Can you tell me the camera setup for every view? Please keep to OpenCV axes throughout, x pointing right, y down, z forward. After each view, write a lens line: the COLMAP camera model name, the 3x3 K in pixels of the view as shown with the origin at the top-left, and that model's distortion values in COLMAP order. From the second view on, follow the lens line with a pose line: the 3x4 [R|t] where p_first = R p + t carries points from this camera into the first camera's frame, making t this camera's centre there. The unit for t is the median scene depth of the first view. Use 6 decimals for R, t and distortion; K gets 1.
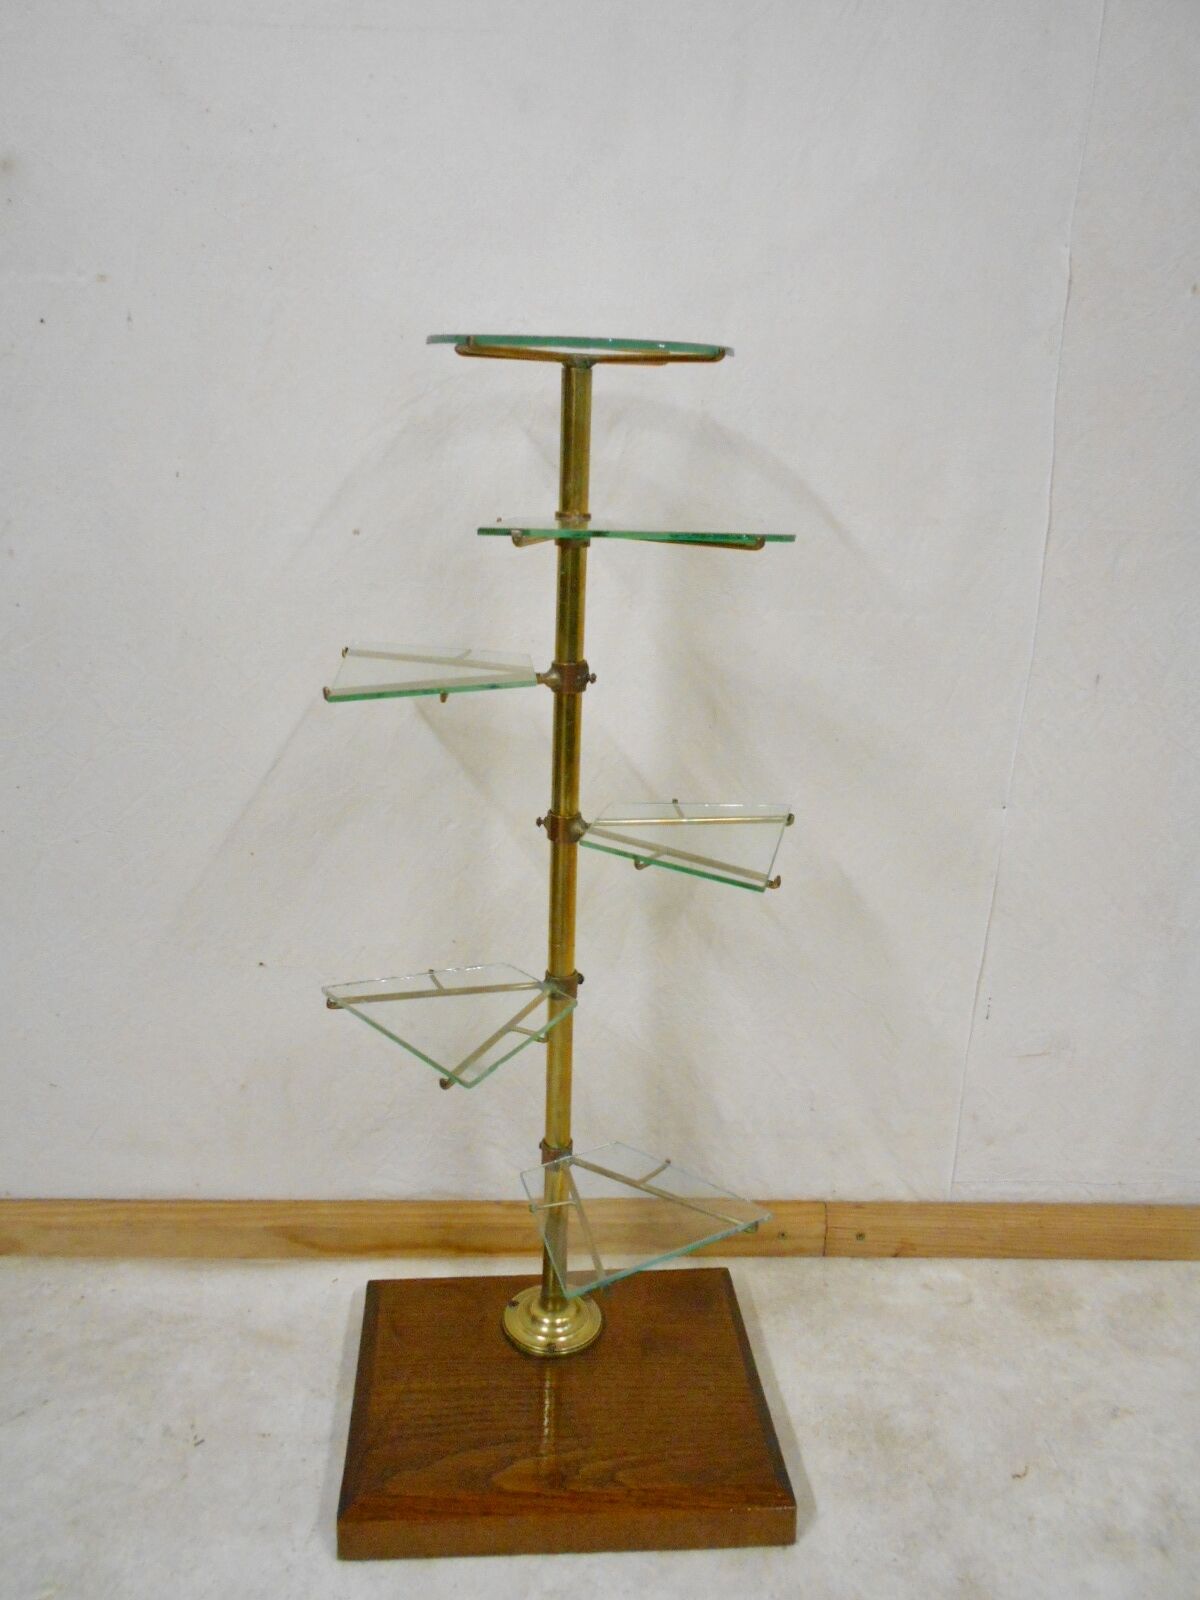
lens RADIAL K [[1235.5, 0, 595.1], [0, 1235.5, 801.2], [0, 0, 1]] dist [0.005030, -0.001632]
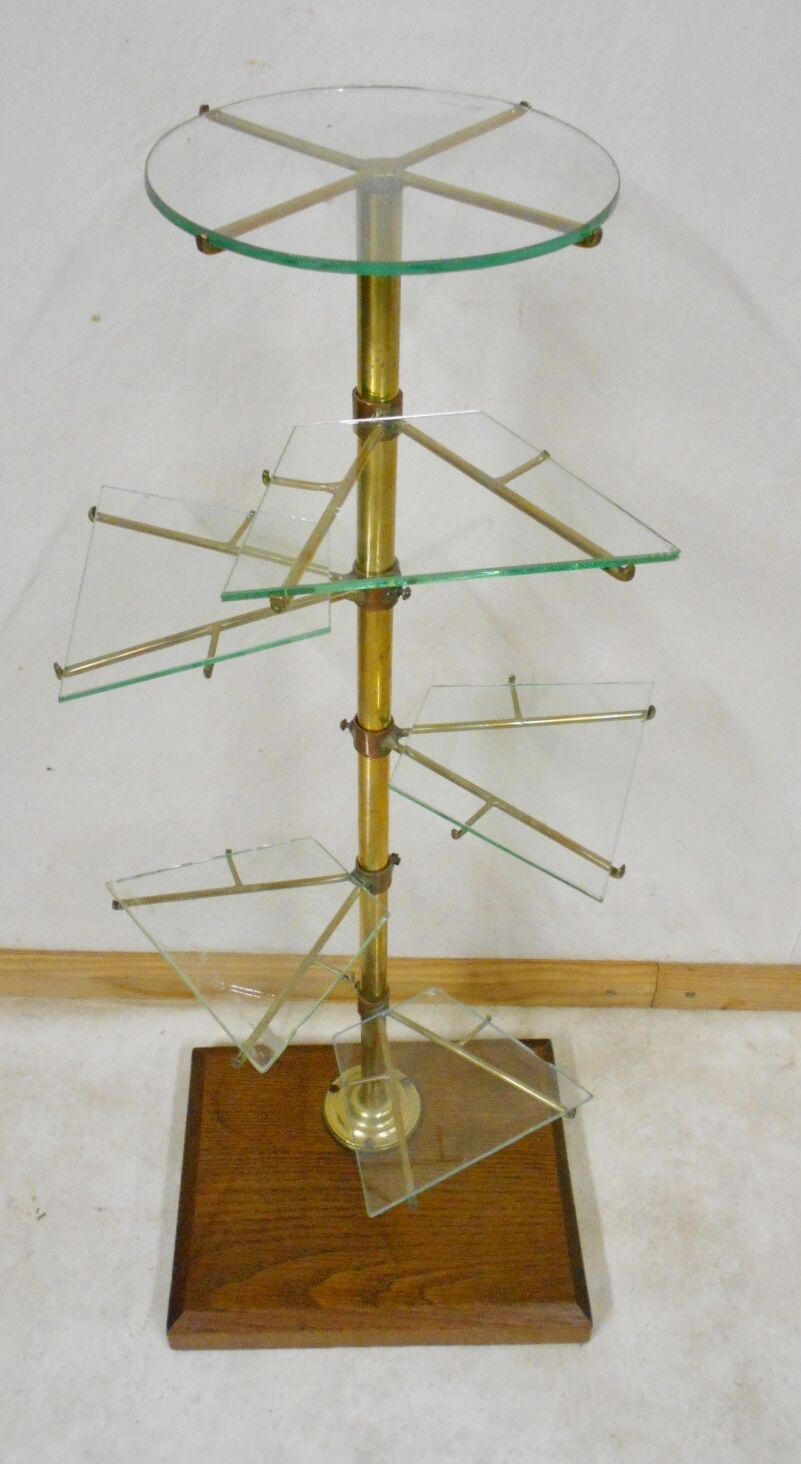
lens RADIAL K [[1241.1, 0, 398.3], [0, 1241.1, 768.8], [0, 0, 1]] dist [-0.009209, 0.006919]
pose [[0.998538, 0.027738, -0.046398, 0.028230], [-0.003688, 0.891272, 0.453454, -0.309139], [0.053931, -0.452620, 0.890071, 0.228494]]
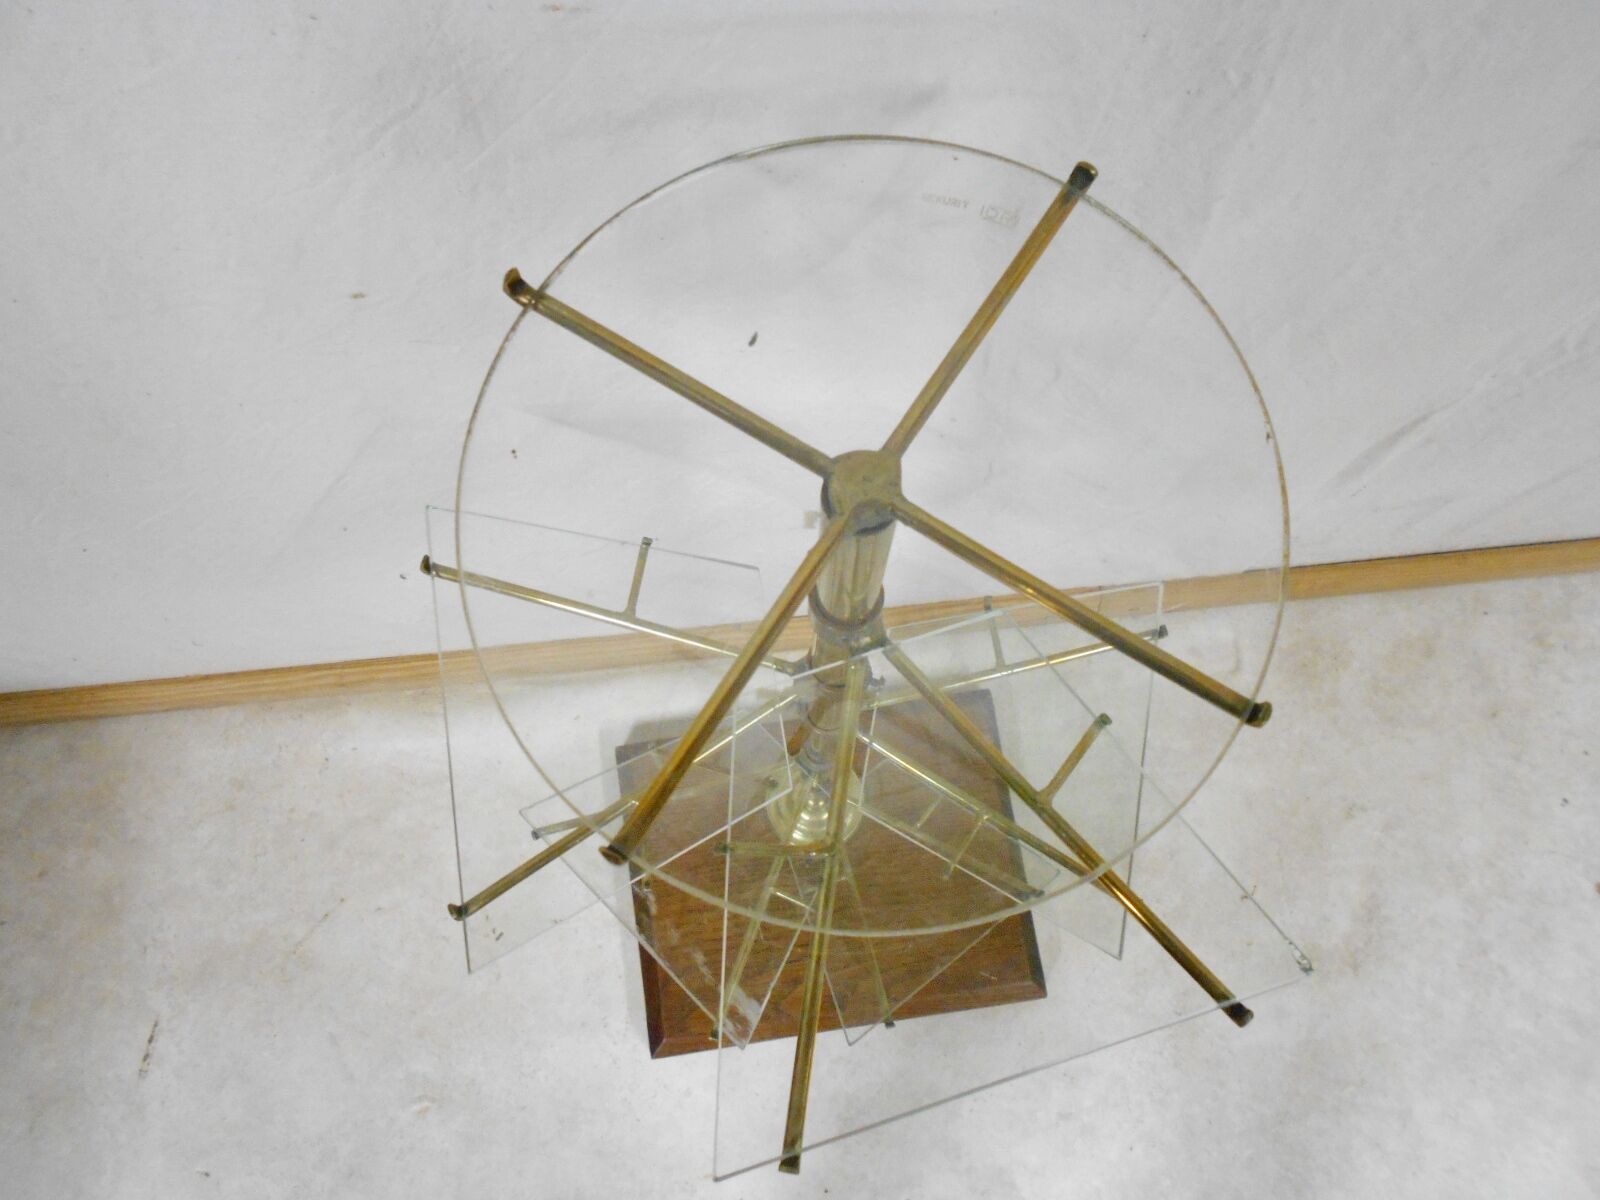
lens RADIAL K [[1263.6, 0, 806.6], [0, 1263.6, 602.7], [0, 0, 1]] dist [-0.027857, -0.001488]
pose [[0.998186, -0.059705, -0.007713, -0.024742], [0.038393, 0.532658, 0.845459, -0.546102], [-0.046369, -0.844222, 0.533984, 0.626444]]
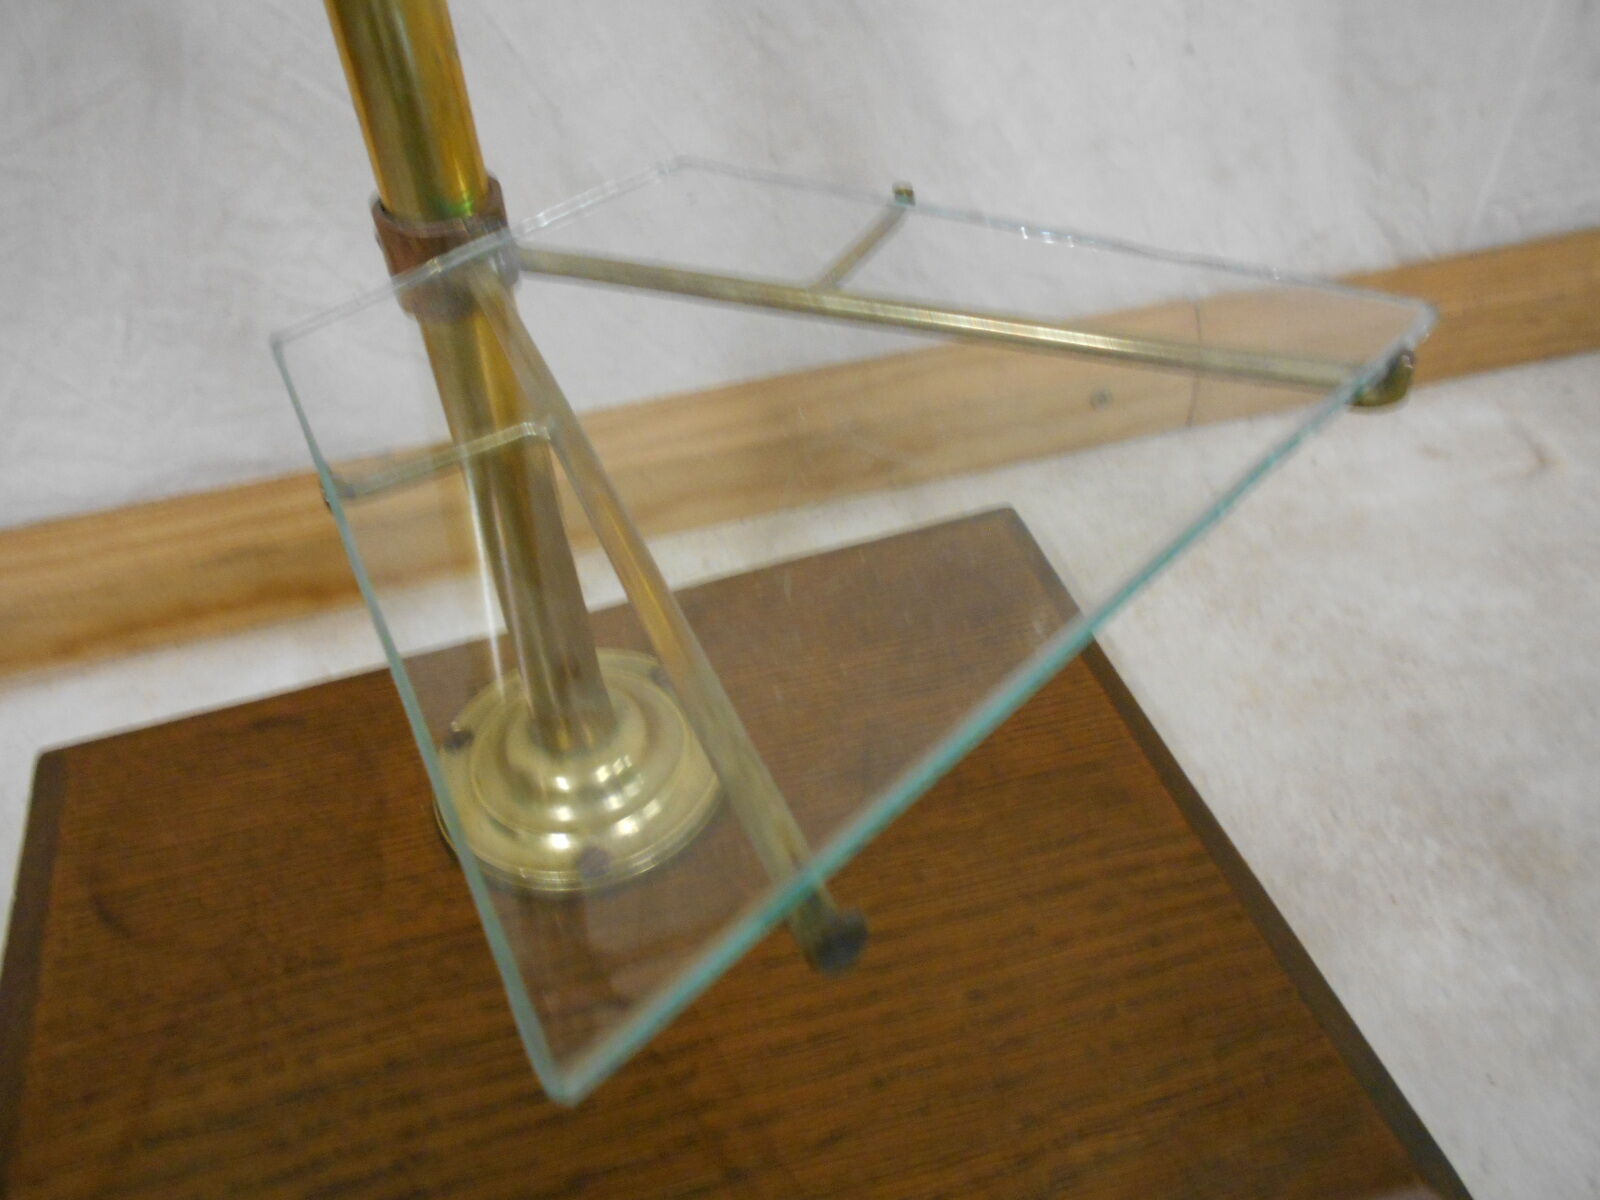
lens RADIAL K [[1235.5, 0, 781.3], [0, 1235.5, 624.4], [0, 0, 1]] dist [0.005030, -0.001632]
pose [[0.975340, -0.204146, 0.083884, -0.002383], [0.140471, 0.867332, 0.477497, 0.244921], [-0.170235, -0.453938, 0.874620, 0.751369]]
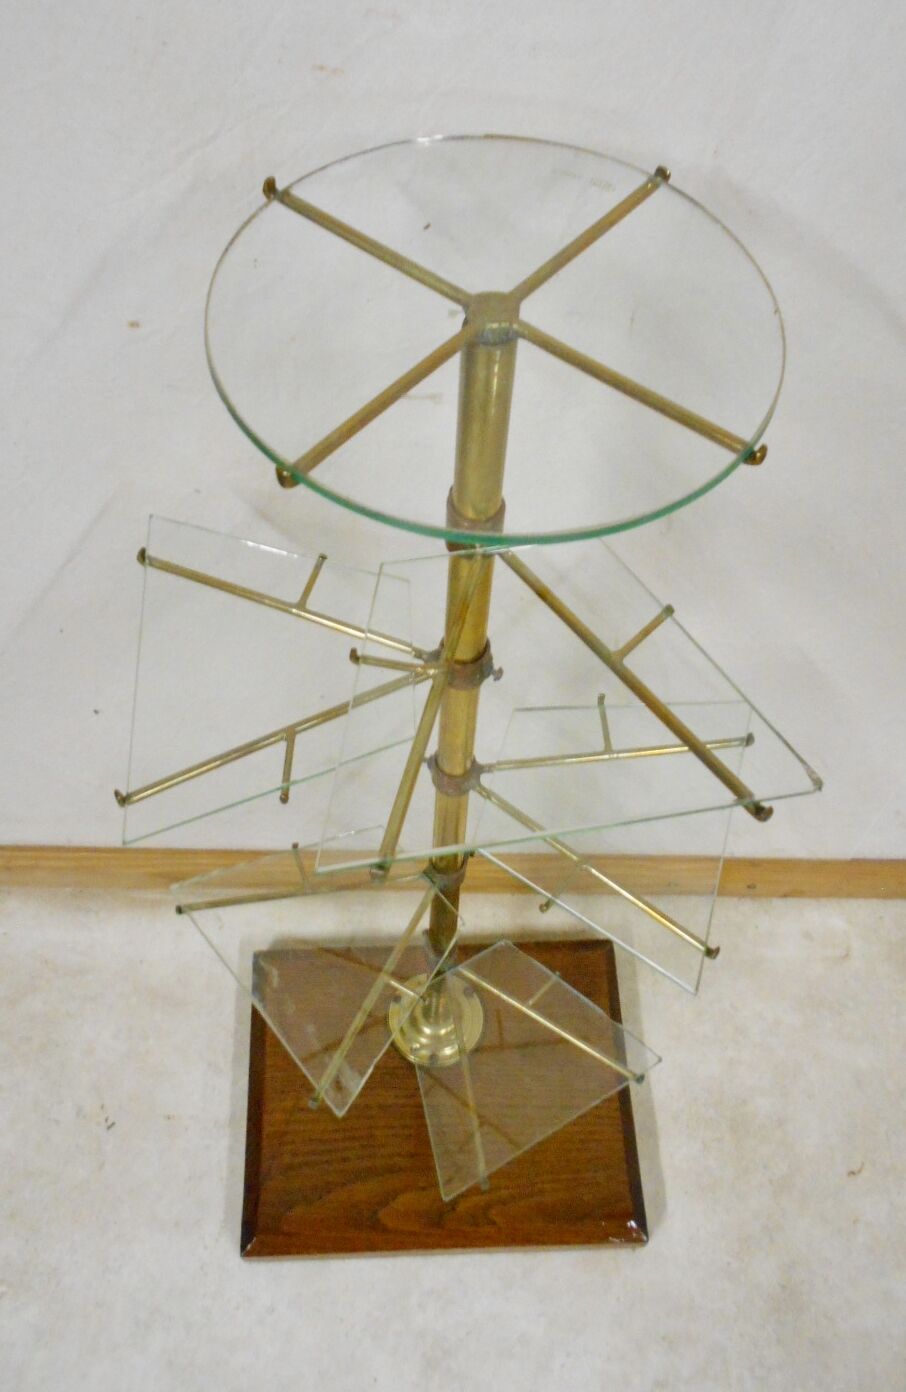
lens RADIAL K [[1245.9, 0, 464.3], [0, 1245.9, 697.5], [0, 0, 1]] dist [0.001132, 0.000930]
pose [[0.999104, 0.041075, -0.010219, -0.011333], [-0.025097, 0.769279, 0.638419, -0.472444], [0.034084, -0.637591, 0.769621, 0.393056]]
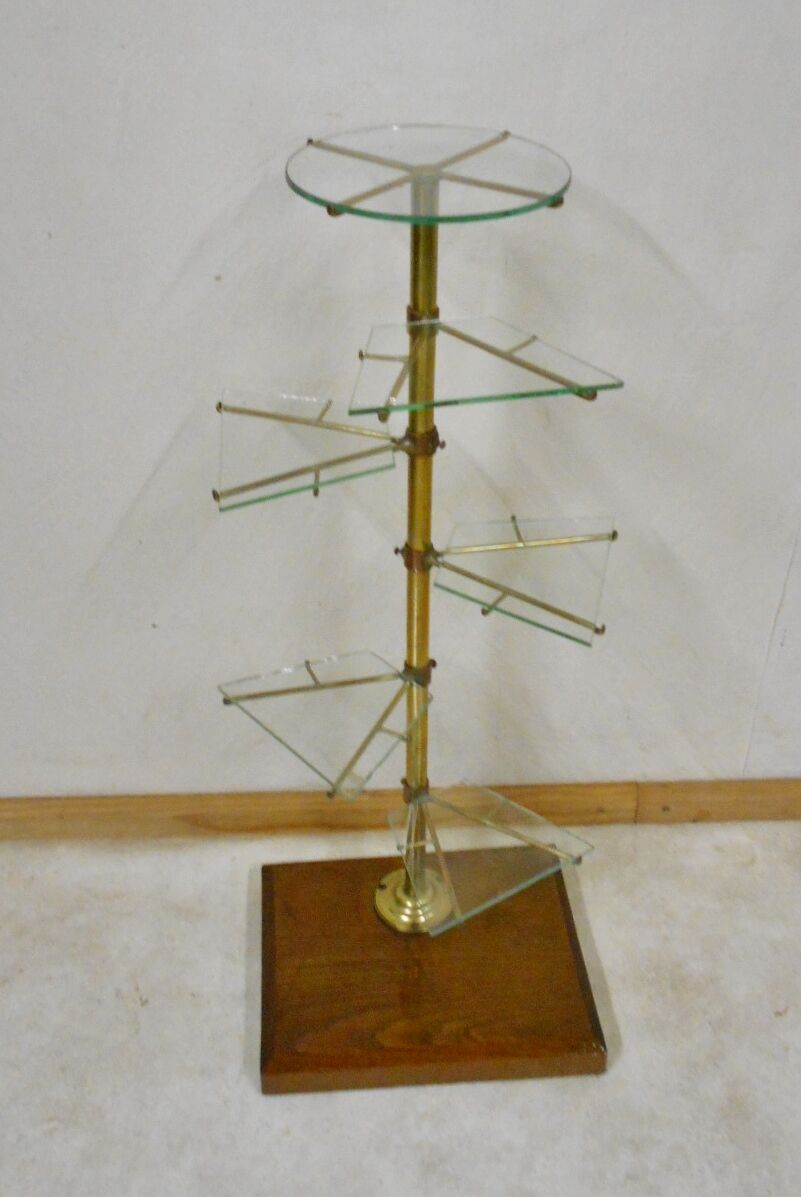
lens RADIAL K [[1234.3, 0, 400.3], [0, 1234.3, 538.2], [0, 0, 1]] dist [-0.006309, -0.000395]
pose [[0.999618, -0.022010, -0.016694, -0.020545], [0.025814, 0.959421, 0.280794, -0.293518], [0.009836, -0.281117, 0.959623, -0.094133]]
